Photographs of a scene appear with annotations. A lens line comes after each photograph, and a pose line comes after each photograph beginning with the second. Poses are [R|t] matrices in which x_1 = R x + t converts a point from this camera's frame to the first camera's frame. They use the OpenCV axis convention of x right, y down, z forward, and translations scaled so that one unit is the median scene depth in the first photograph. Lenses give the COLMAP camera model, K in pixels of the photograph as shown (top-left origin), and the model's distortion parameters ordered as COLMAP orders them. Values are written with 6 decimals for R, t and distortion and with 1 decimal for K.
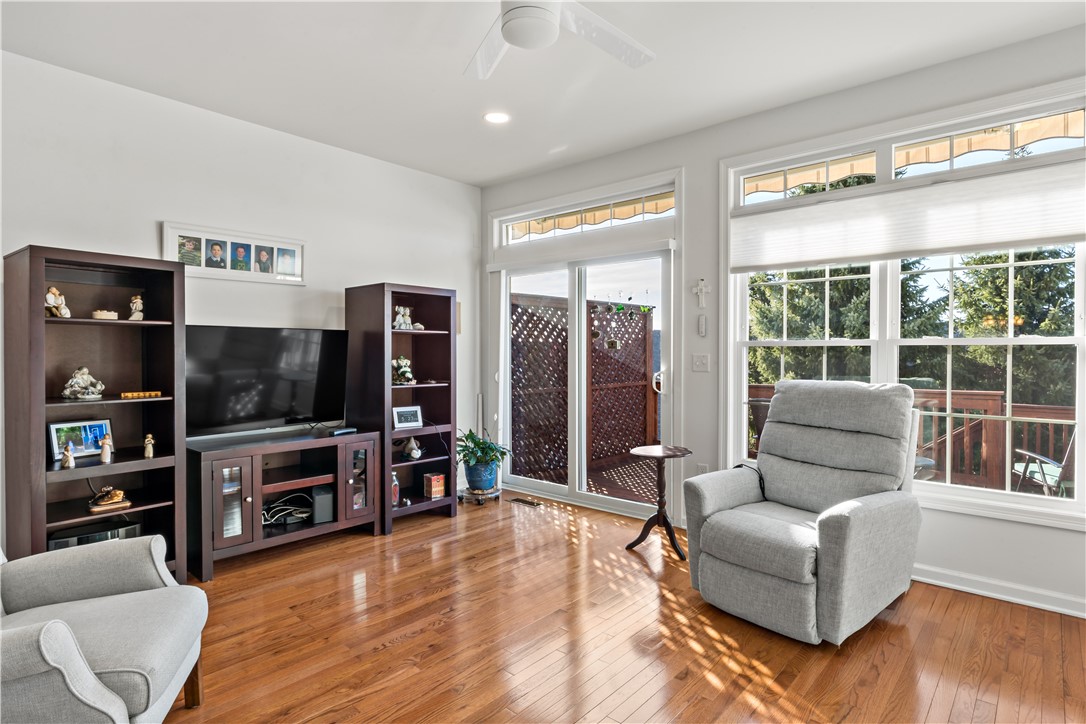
lens RADIAL K [[568.3, 0, 553.1], [0, 568.3, 360.3], [0, 0, 1]] dist [0.000019, 0.002676]
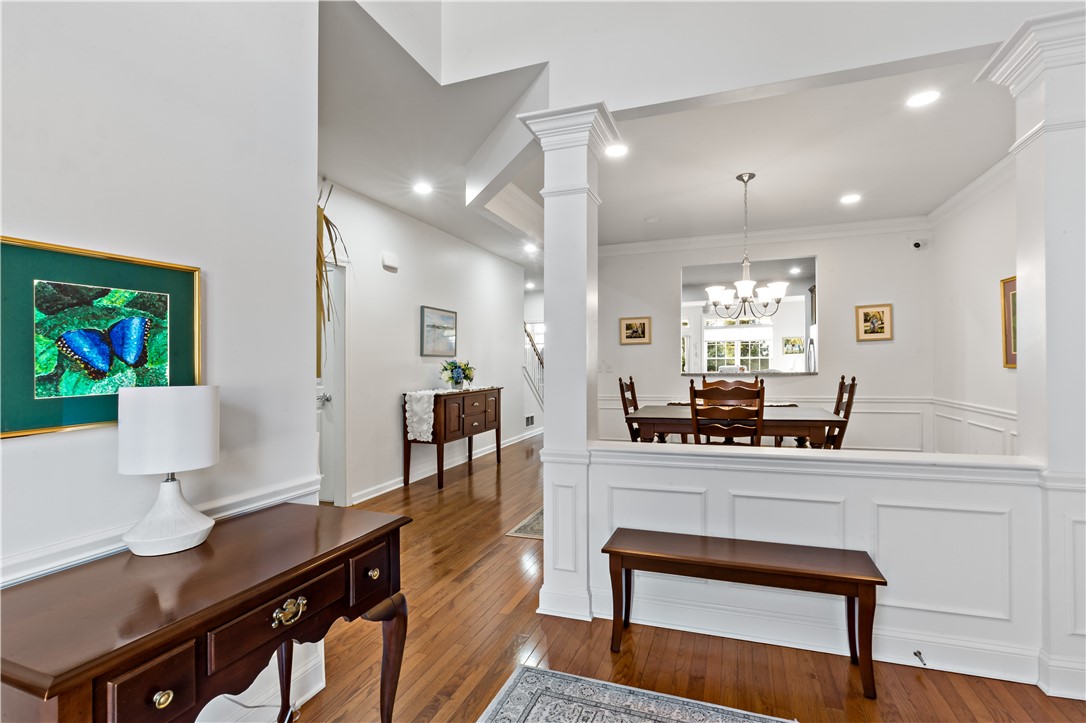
lens RADIAL K [[492.5, 0, 548.2], [0, 492.5, 363.8], [0, 0, 1]] dist [-0.001885, 0.001122]
pose [[0.937737, -0.003750, 0.347327, -2.057099], [0.011860, 0.999704, -0.021229, 0.076850], [-0.347144, 0.024026, 0.937504, -2.058824]]
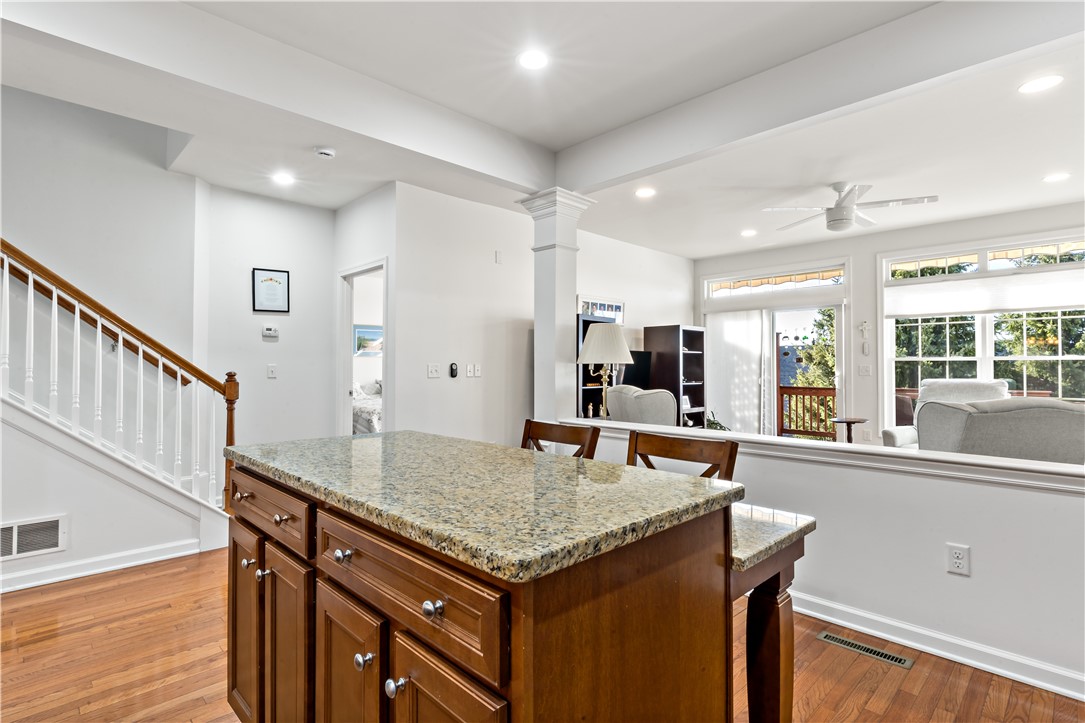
lens RADIAL K [[530.4, 0, 552.1], [0, 530.4, 360.6], [0, 0, 1]] dist [0.003835, -0.001069]
pose [[0.997498, -0.000418, -0.070687, -0.570118], [-0.001568, 0.999606, -0.028033, 0.022169], [0.070671, 0.028074, 0.997105, -0.669756]]
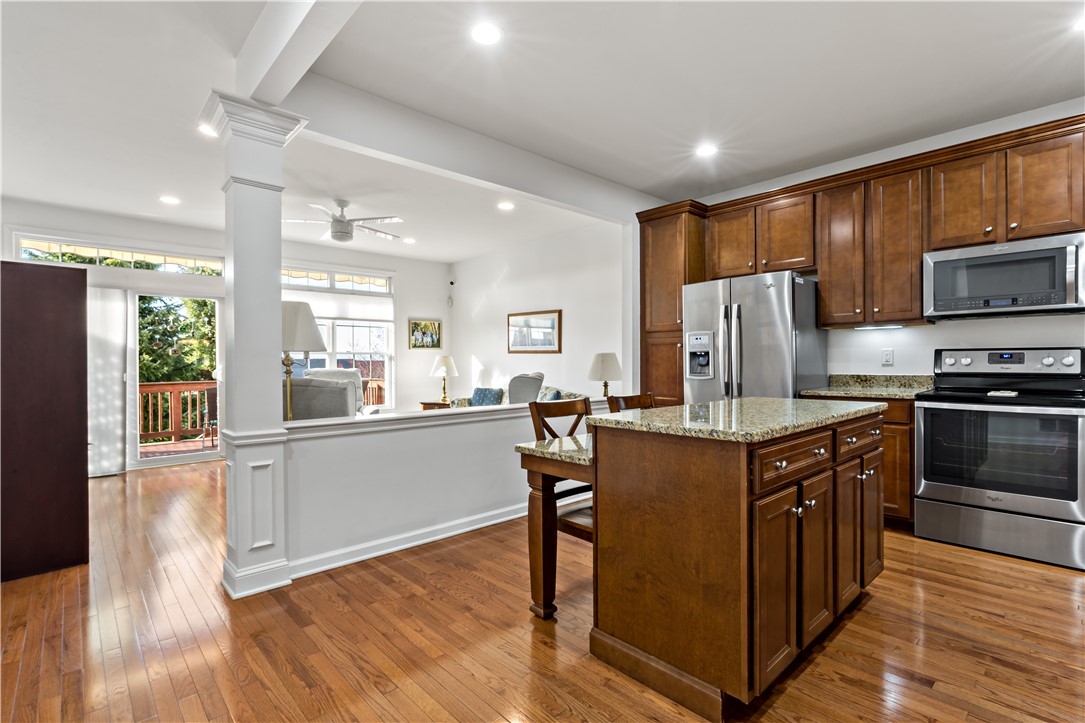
lens RADIAL K [[507.5, 0, 536.7], [0, 507.5, 364.4], [0, 0, 1]] dist [0.011539, -0.001113]
pose [[0.128932, -0.008048, 0.991621, -1.239566], [0.023397, 0.999713, 0.005071, 0.022923], [-0.991377, 0.022547, 0.129083, -0.130902]]
